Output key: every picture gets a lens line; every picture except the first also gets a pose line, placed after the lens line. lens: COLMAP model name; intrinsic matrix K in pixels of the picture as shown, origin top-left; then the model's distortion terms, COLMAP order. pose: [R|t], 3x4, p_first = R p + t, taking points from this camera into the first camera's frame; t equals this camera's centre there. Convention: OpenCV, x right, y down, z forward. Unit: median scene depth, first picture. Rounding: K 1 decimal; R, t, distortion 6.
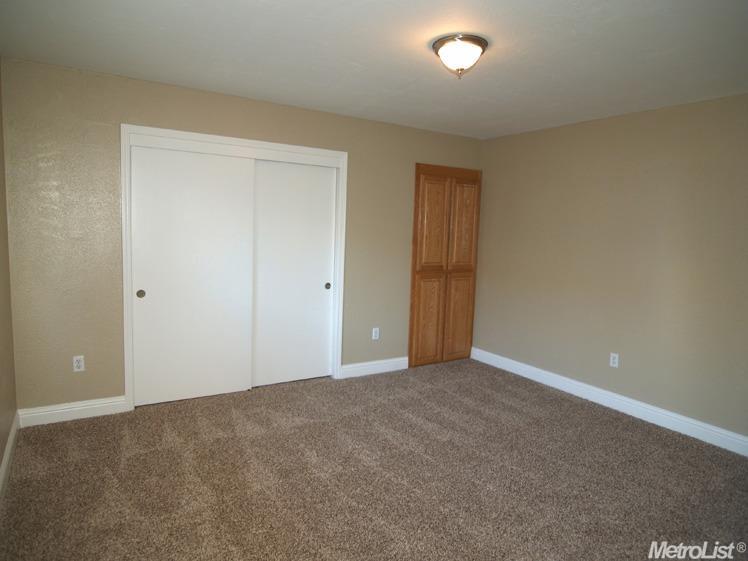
lens RADIAL K [[480.7, 0, 373.3], [0, 480.7, 280.3], [0, 0, 1]] dist [-0.025806, 0.000987]
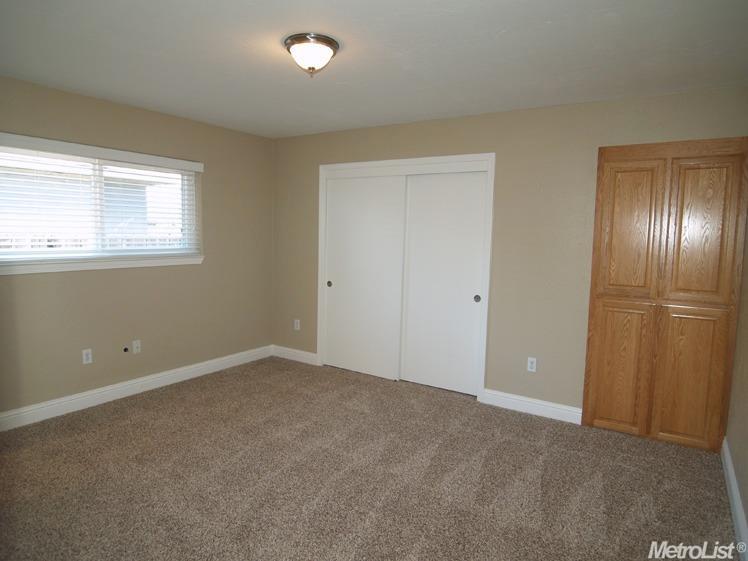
lens RADIAL K [[480.7, 0, 356.7], [0, 480.7, 280.8], [0, 0, 1]] dist [-0.025806, 0.000987]
pose [[0.389352, 0.068623, -0.918529, 0.689301], [-0.105026, 0.994025, 0.029744, -0.026506], [0.915082, 0.084889, 0.394233, 0.430106]]
